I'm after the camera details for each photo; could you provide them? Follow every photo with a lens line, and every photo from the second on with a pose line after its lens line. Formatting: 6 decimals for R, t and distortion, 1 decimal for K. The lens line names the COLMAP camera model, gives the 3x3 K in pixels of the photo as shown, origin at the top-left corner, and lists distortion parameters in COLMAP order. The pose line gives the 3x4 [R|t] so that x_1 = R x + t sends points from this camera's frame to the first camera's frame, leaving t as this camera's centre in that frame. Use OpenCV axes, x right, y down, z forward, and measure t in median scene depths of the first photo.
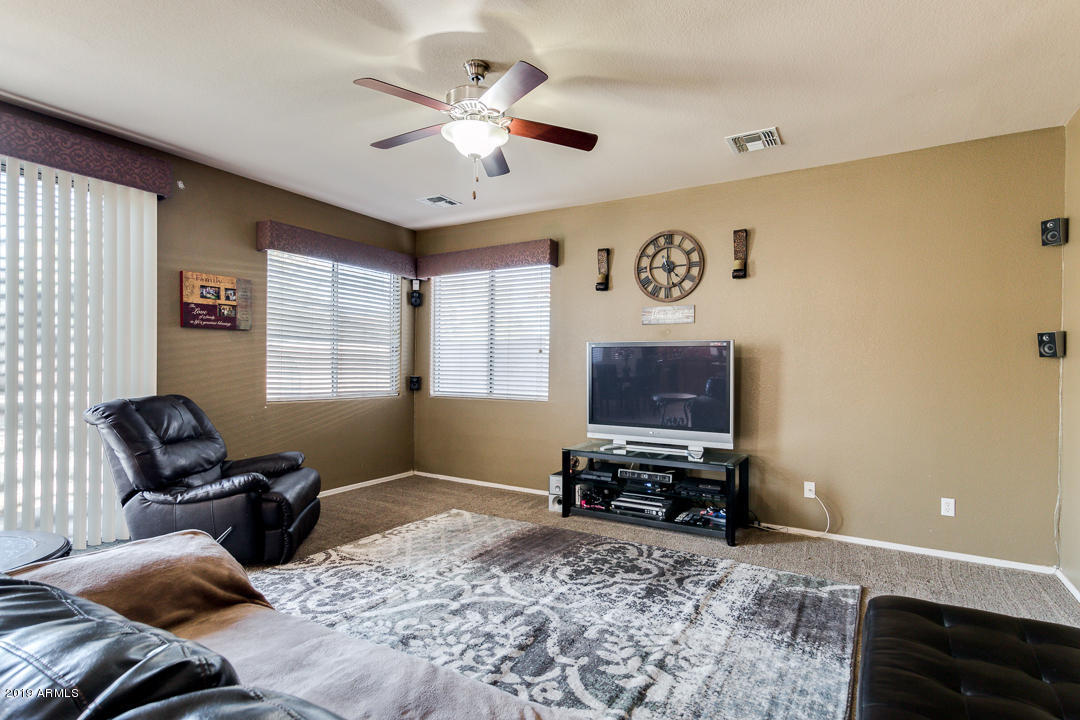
lens RADIAL K [[546.1, 0, 547.7], [0, 546.1, 367.9], [0, 0, 1]] dist [0.020645, -0.000294]
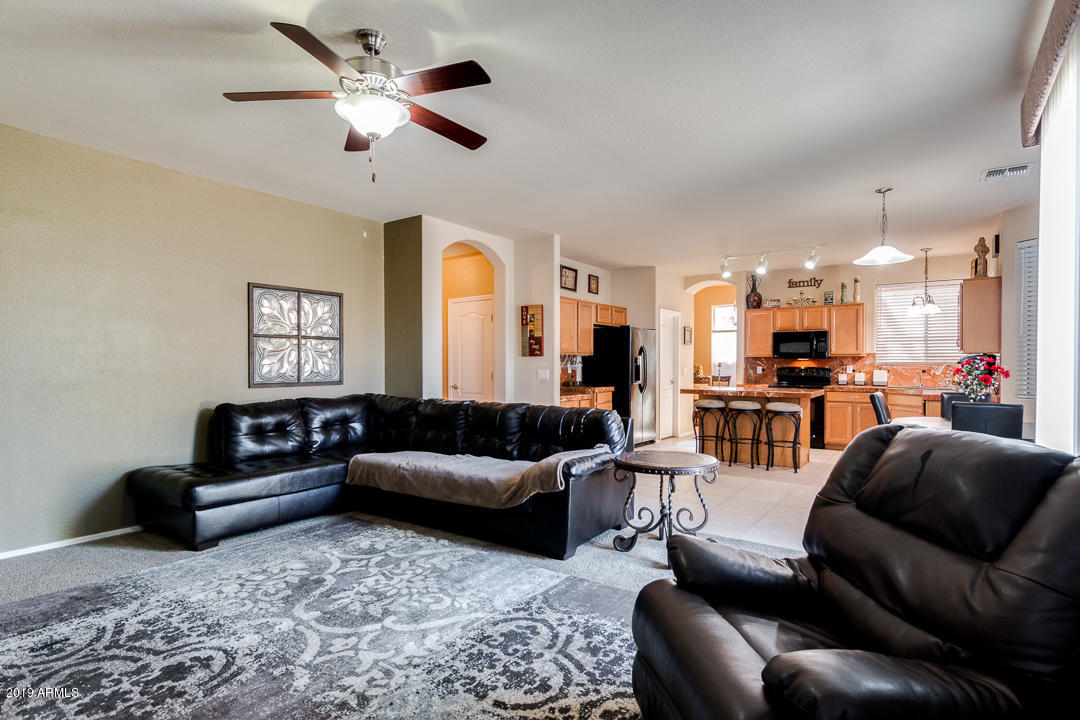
lens RADIAL K [[552.1, 0, 550.7], [0, 552.1, 369.1], [0, 0, 1]] dist [0.016198, -0.001074]
pose [[-0.997404, -0.012249, 0.070957, -0.430416], [-0.011487, 0.999872, 0.011142, -0.006045], [-0.071084, 0.010298, -0.997417, 1.635956]]
